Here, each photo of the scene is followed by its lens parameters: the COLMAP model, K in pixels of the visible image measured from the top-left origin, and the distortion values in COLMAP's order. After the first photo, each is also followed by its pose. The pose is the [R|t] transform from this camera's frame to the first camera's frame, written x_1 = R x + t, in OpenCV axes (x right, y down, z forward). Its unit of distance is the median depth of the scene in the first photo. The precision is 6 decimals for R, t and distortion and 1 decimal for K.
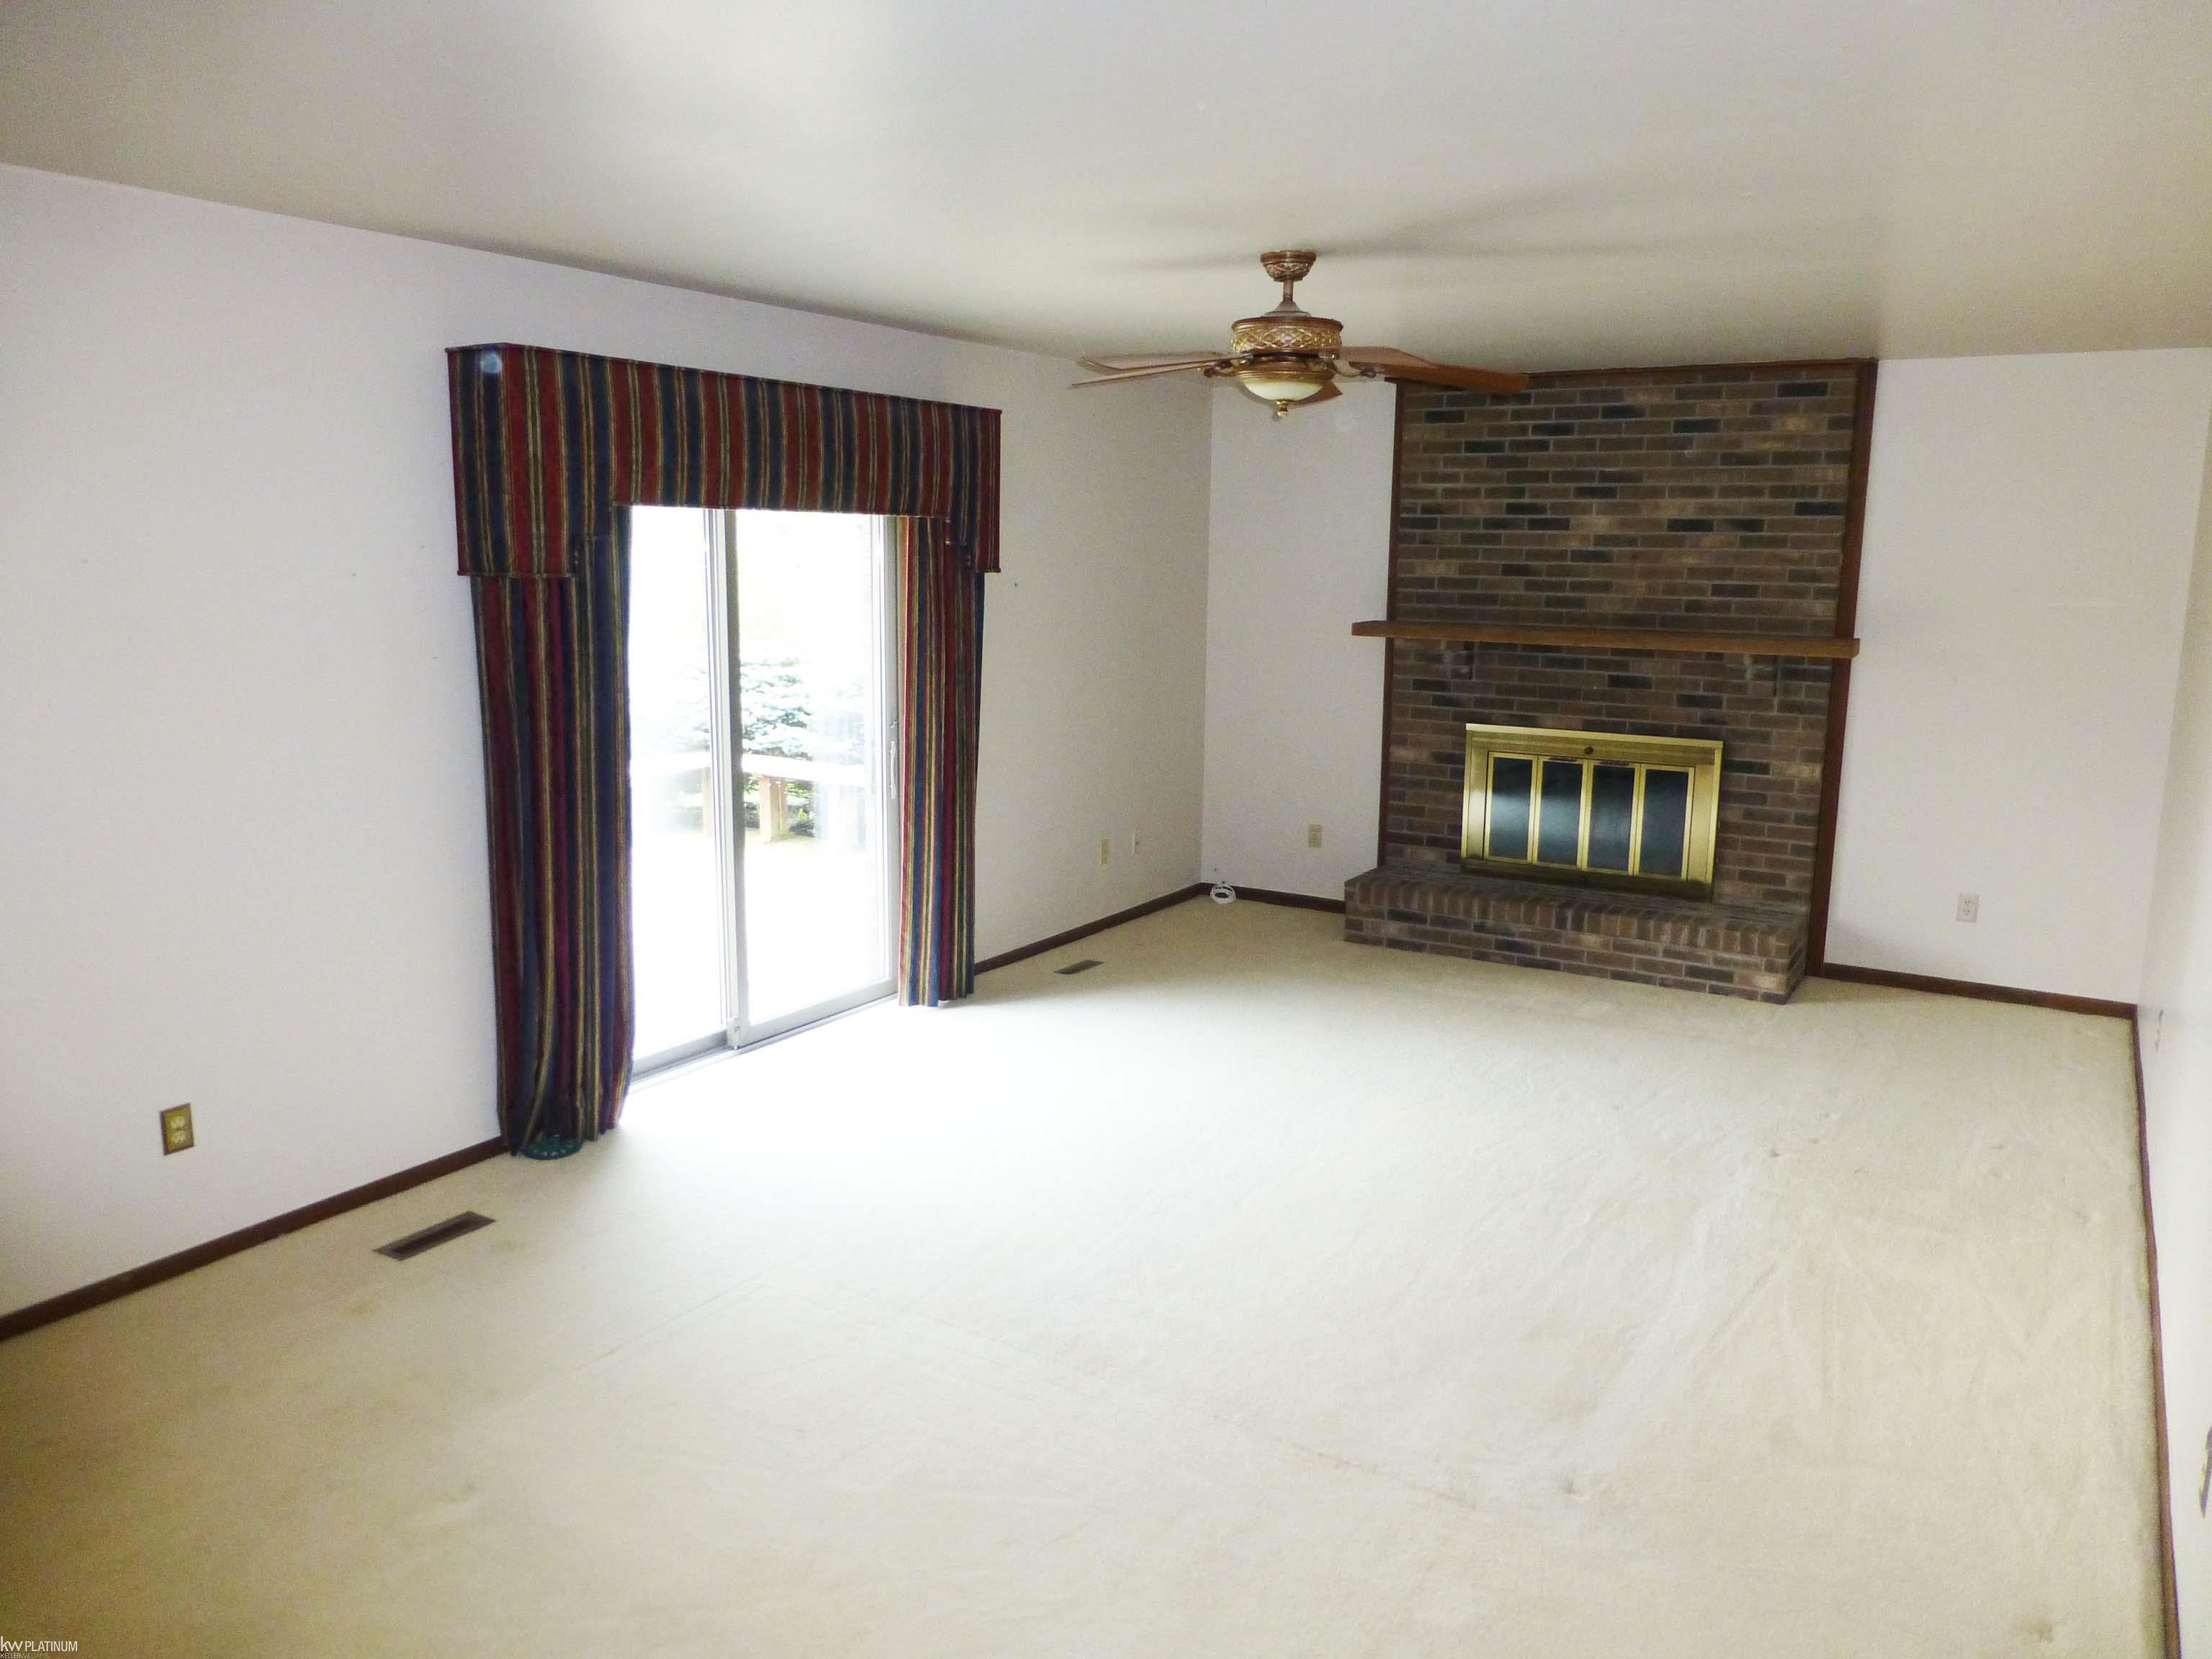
lens RADIAL K [[1598.5, 0, 1098.5], [0, 1598.5, 838.5], [0, 0, 1]] dist [-0.029039, 0.005429]
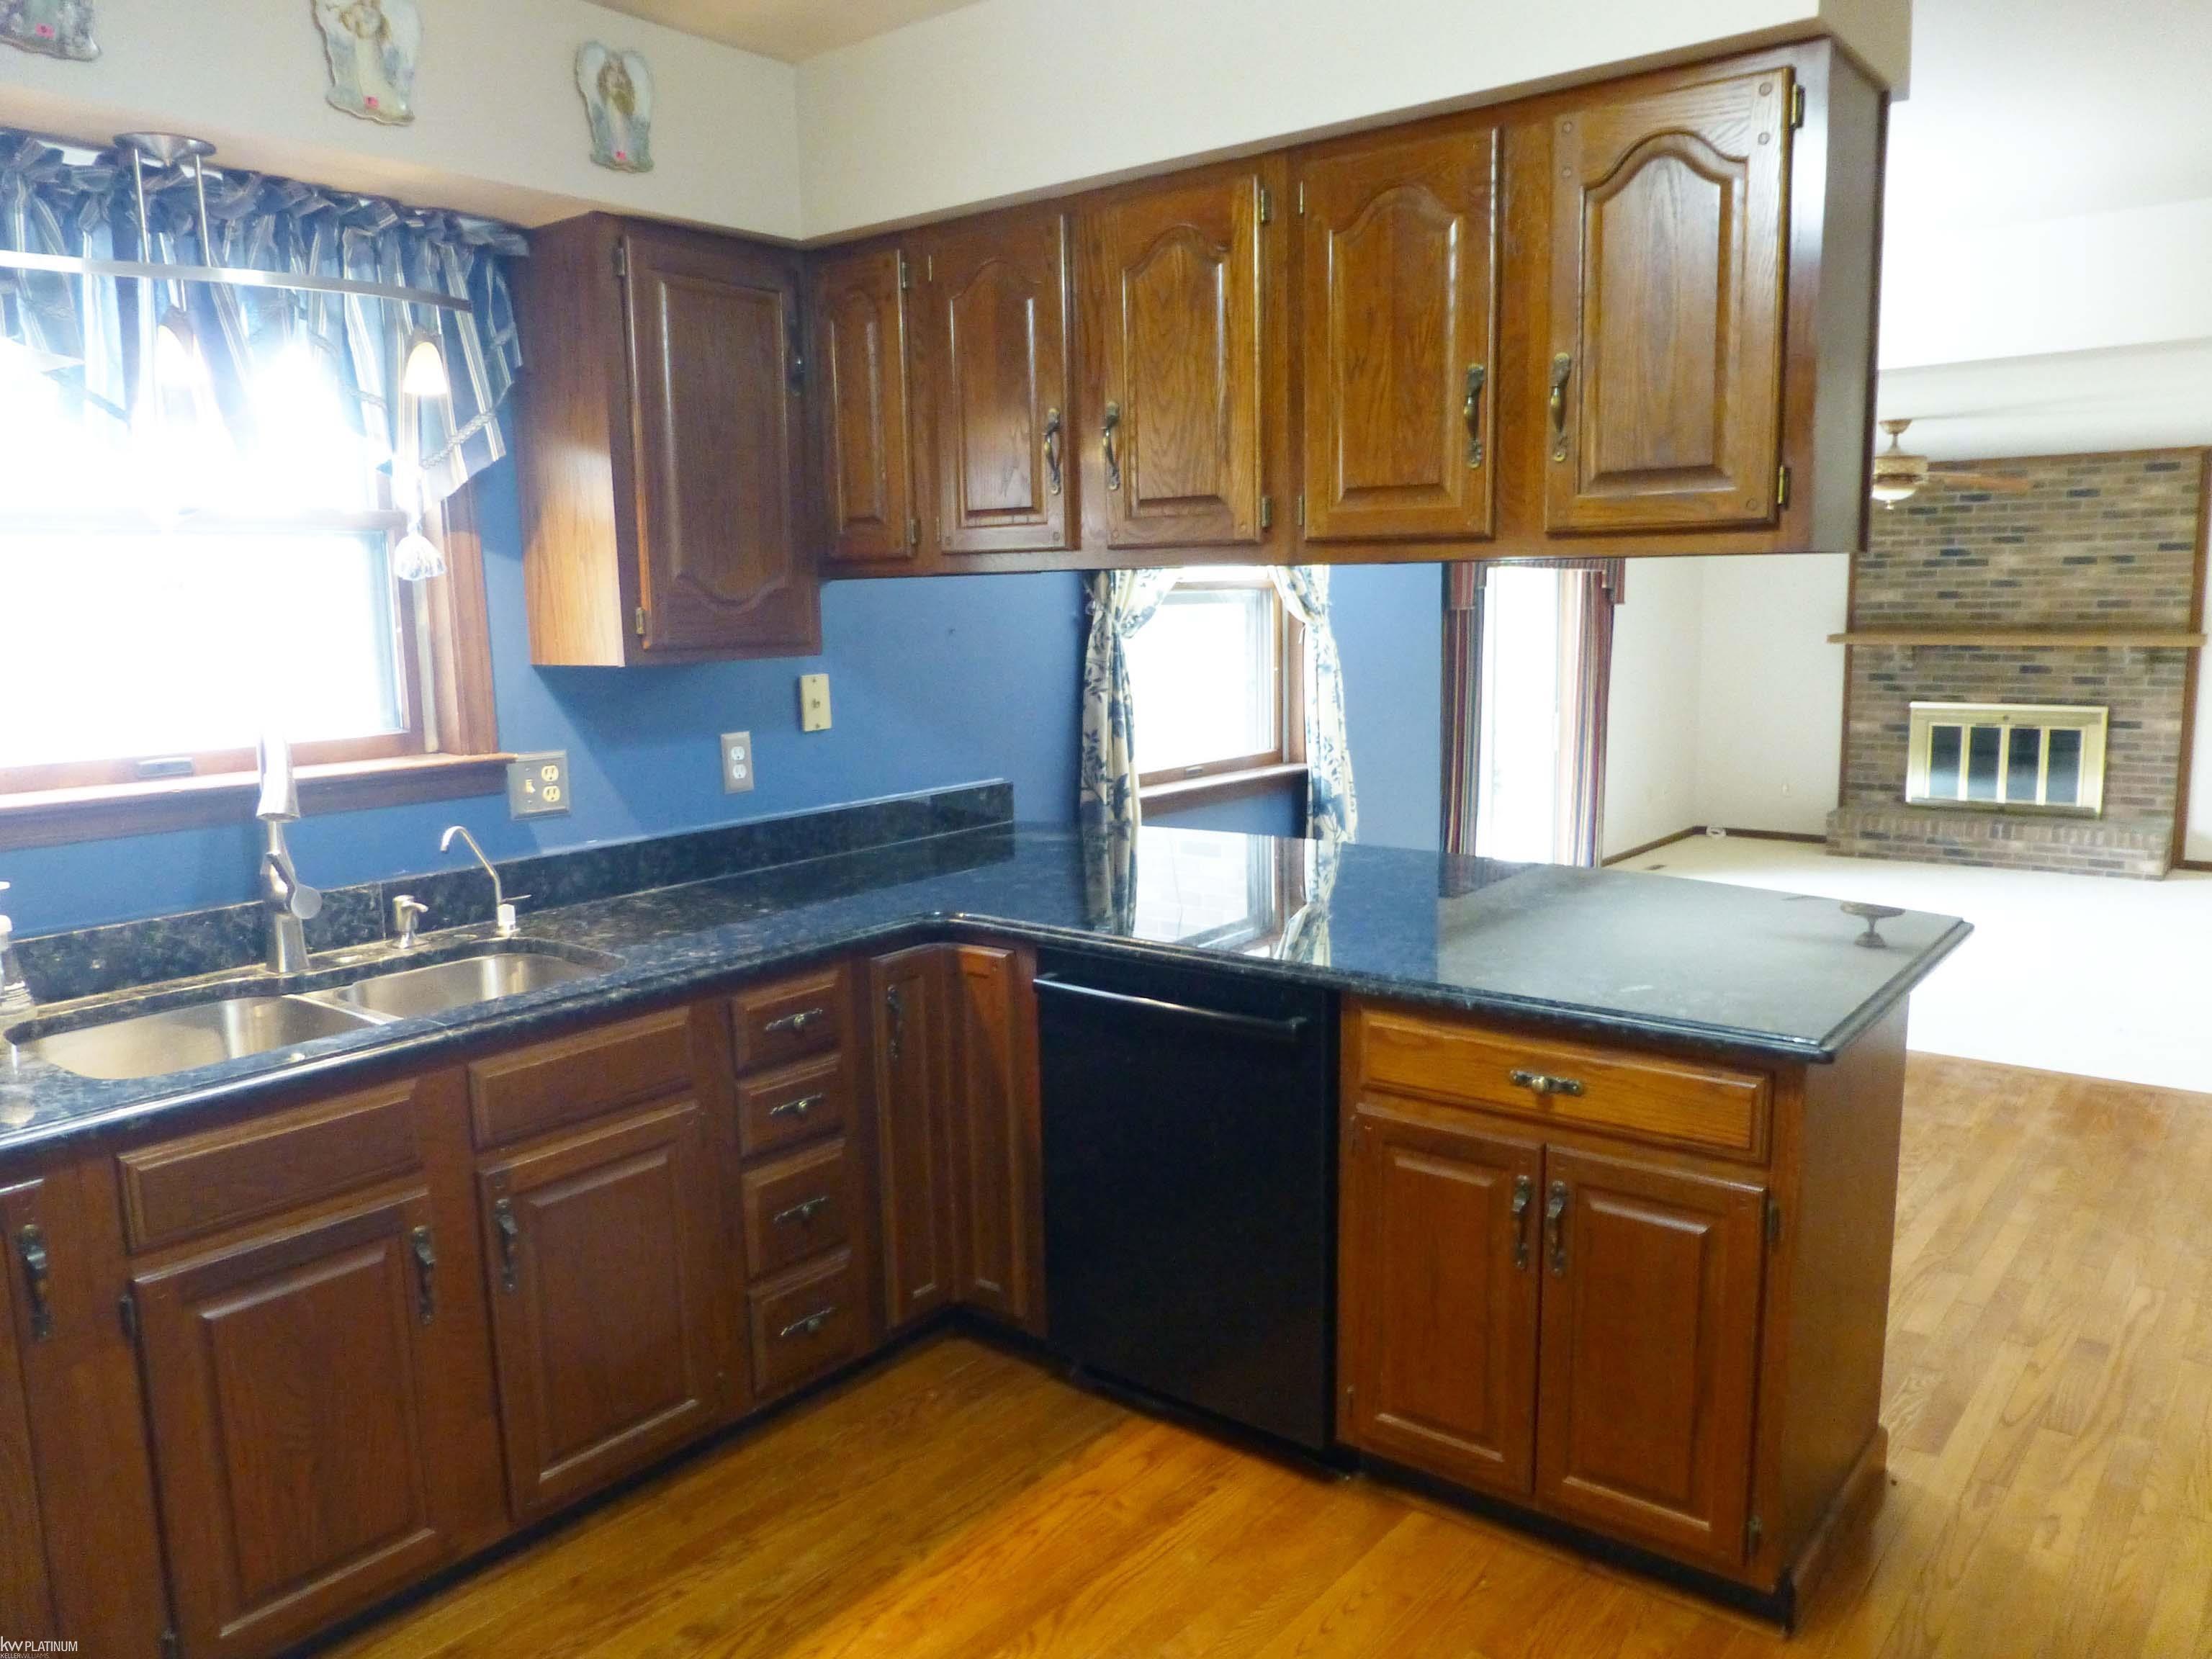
lens RADIAL K [[1598.5, 0, 1120.9], [0, 1598.5, 838.9], [0, 0, 1]] dist [-0.029039, 0.005429]
pose [[0.993633, -0.012840, -0.111930, -0.336984], [0.009394, 0.999467, -0.031259, 0.094079], [0.112272, 0.030008, 0.993224, -0.524112]]
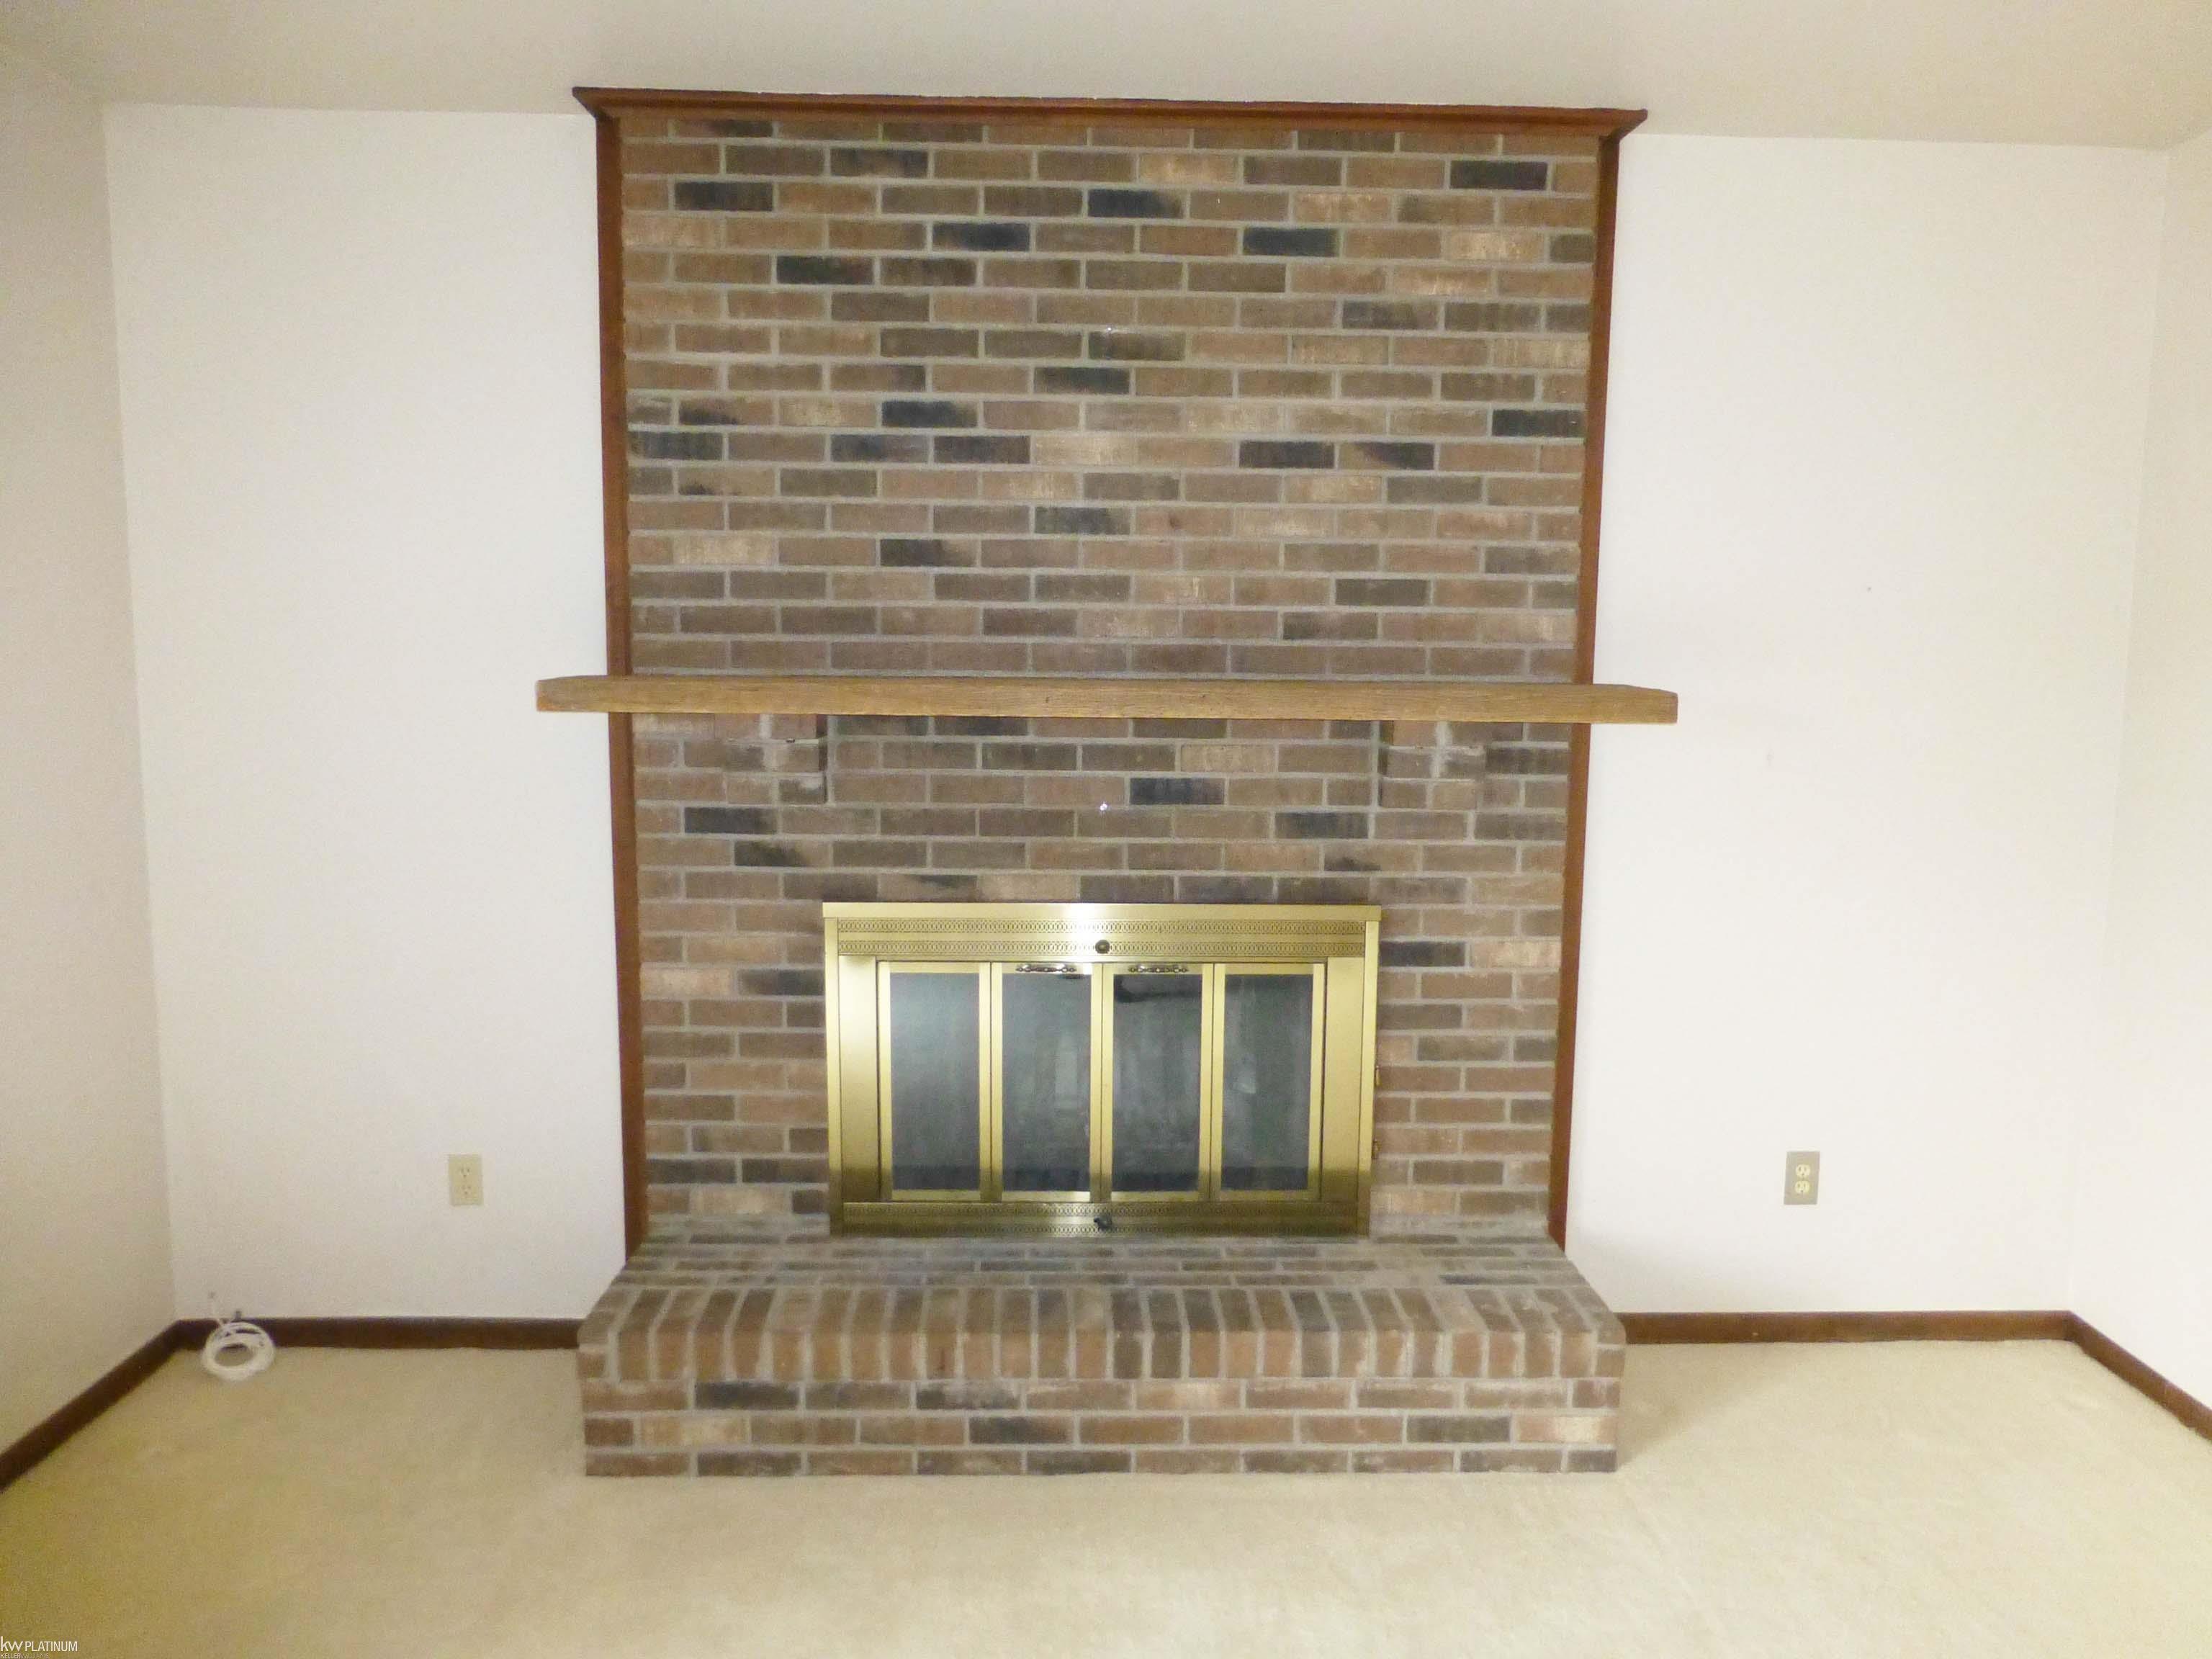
lens RADIAL K [[1598.5, 0, 1107.6], [0, 1598.5, 834.1], [0, 0, 1]] dist [-0.029039, 0.005429]
pose [[0.837348, -0.065981, 0.542674, 0.063209], [0.097554, 0.994791, -0.029575, -0.074895], [-0.537895, 0.077704, 0.839423, 0.627055]]
